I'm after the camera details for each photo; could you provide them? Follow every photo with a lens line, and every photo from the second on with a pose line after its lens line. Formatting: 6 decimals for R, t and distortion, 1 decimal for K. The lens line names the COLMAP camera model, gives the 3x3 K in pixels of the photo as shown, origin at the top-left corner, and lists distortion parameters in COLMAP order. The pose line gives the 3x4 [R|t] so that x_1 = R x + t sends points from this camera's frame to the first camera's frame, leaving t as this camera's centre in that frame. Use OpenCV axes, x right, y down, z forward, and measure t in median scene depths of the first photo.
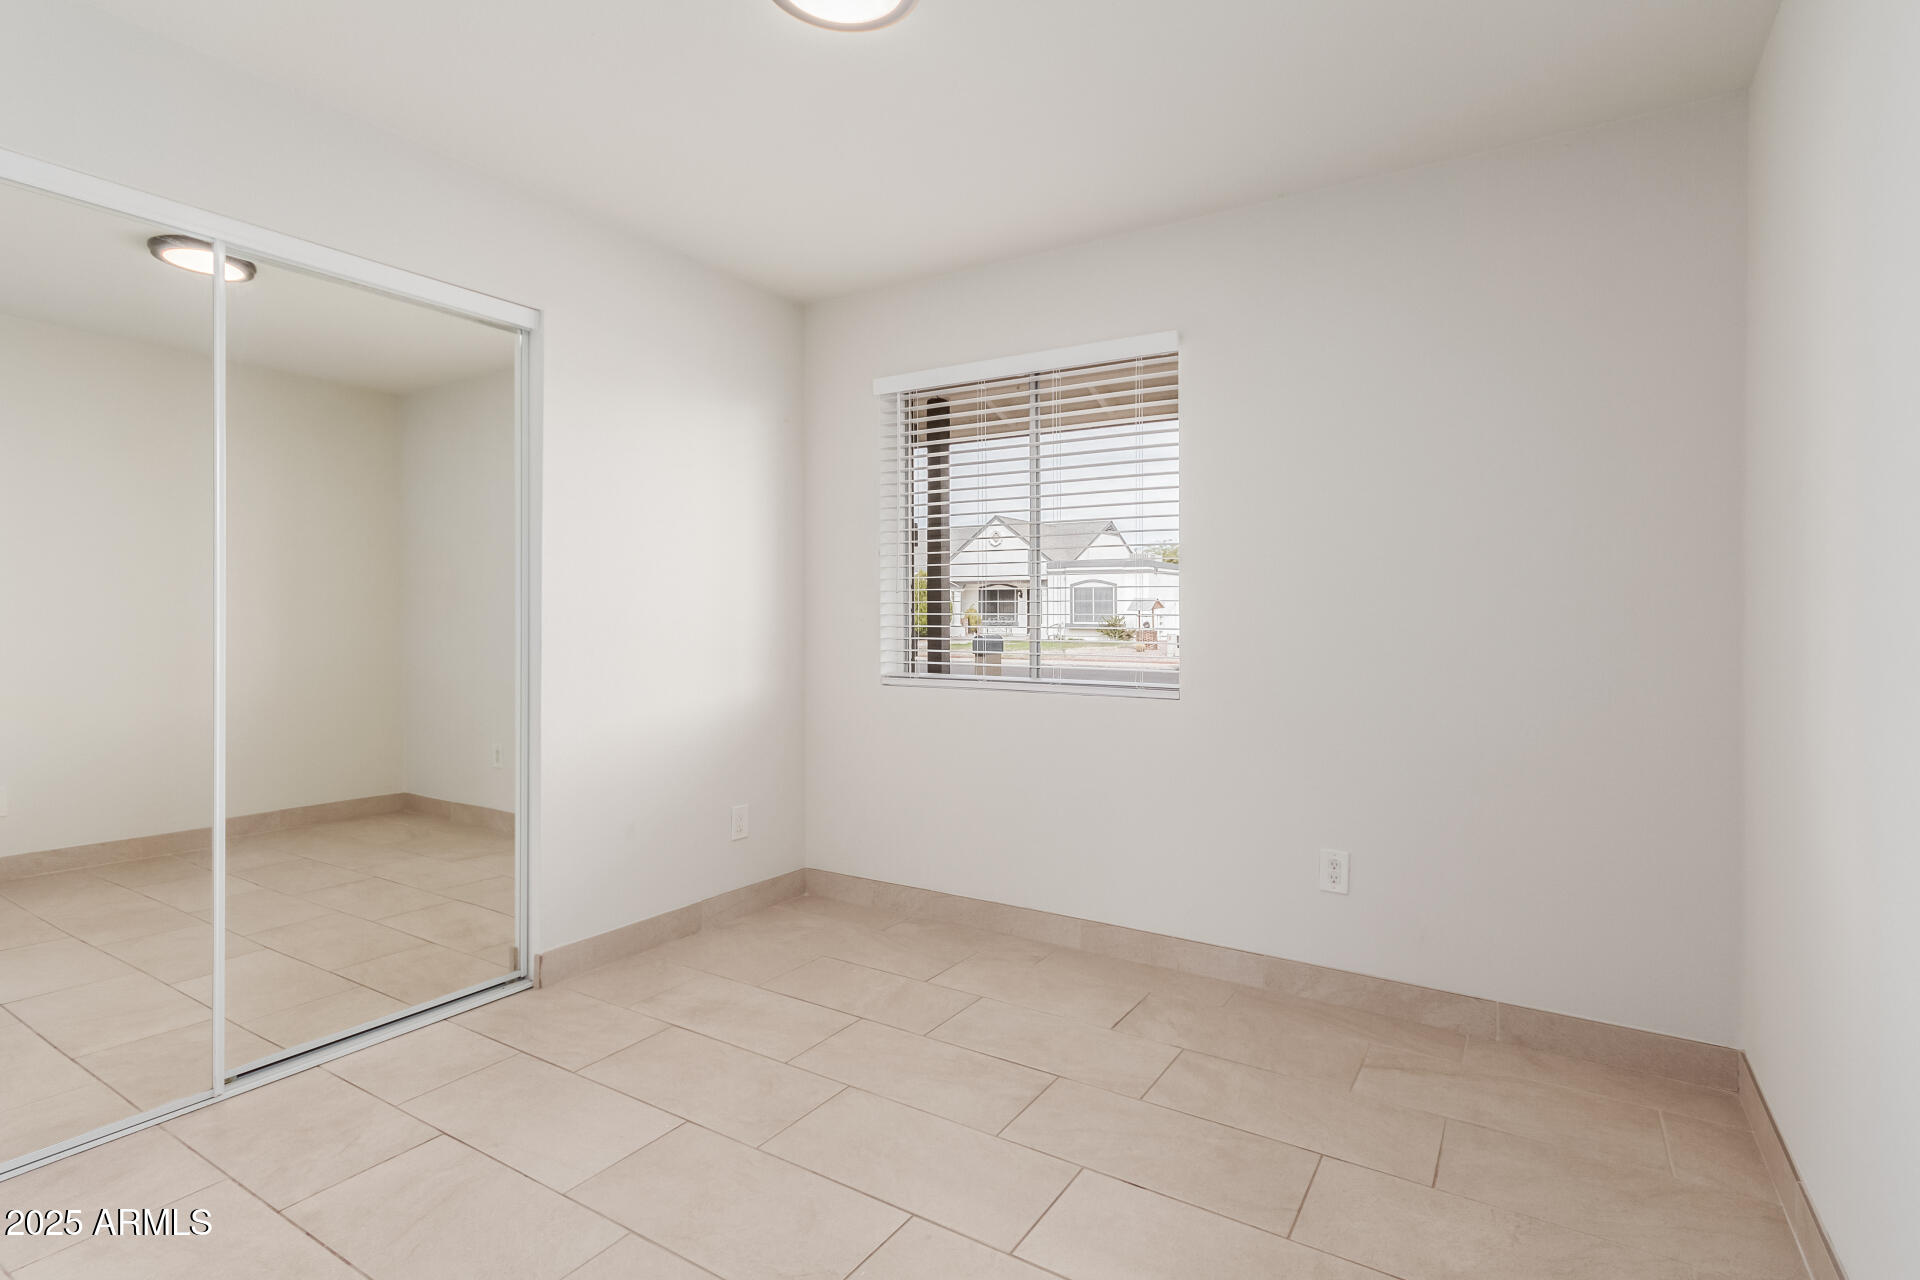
lens RADIAL K [[909.5, 0, 966.2], [0, 909.5, 635.8], [0, 0, 1]] dist [0.003009, -0.000023]
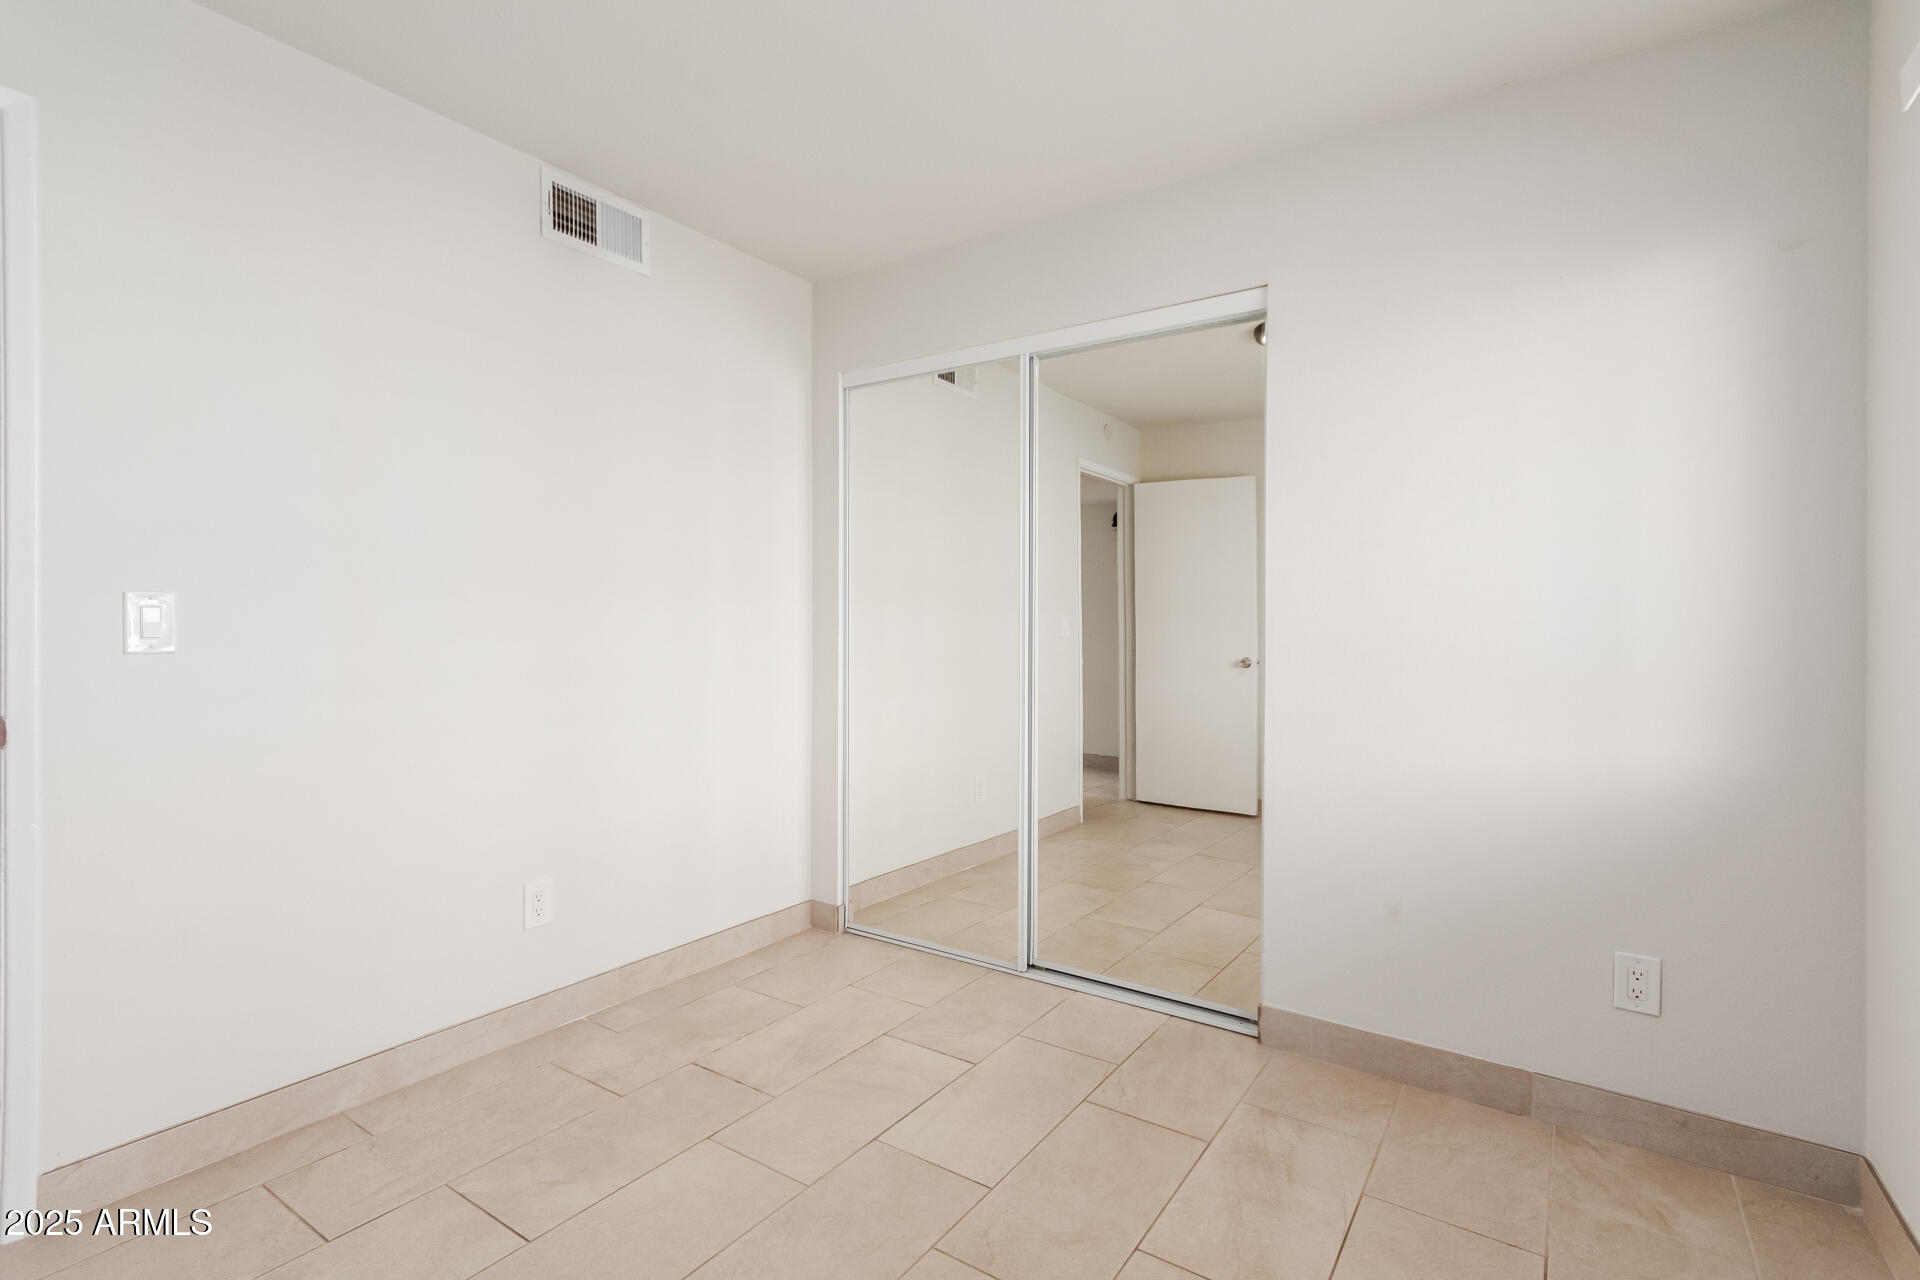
lens RADIAL K [[909.5, 0, 962.3], [0, 909.5, 628.2], [0, 0, 1]] dist [0.003009, -0.000023]
pose [[-0.037701, 0.000321, -0.999289, 0.436996], [-0.027555, 0.999619, 0.001360, -0.012546], [0.998909, 0.027587, -0.037677, 0.737286]]
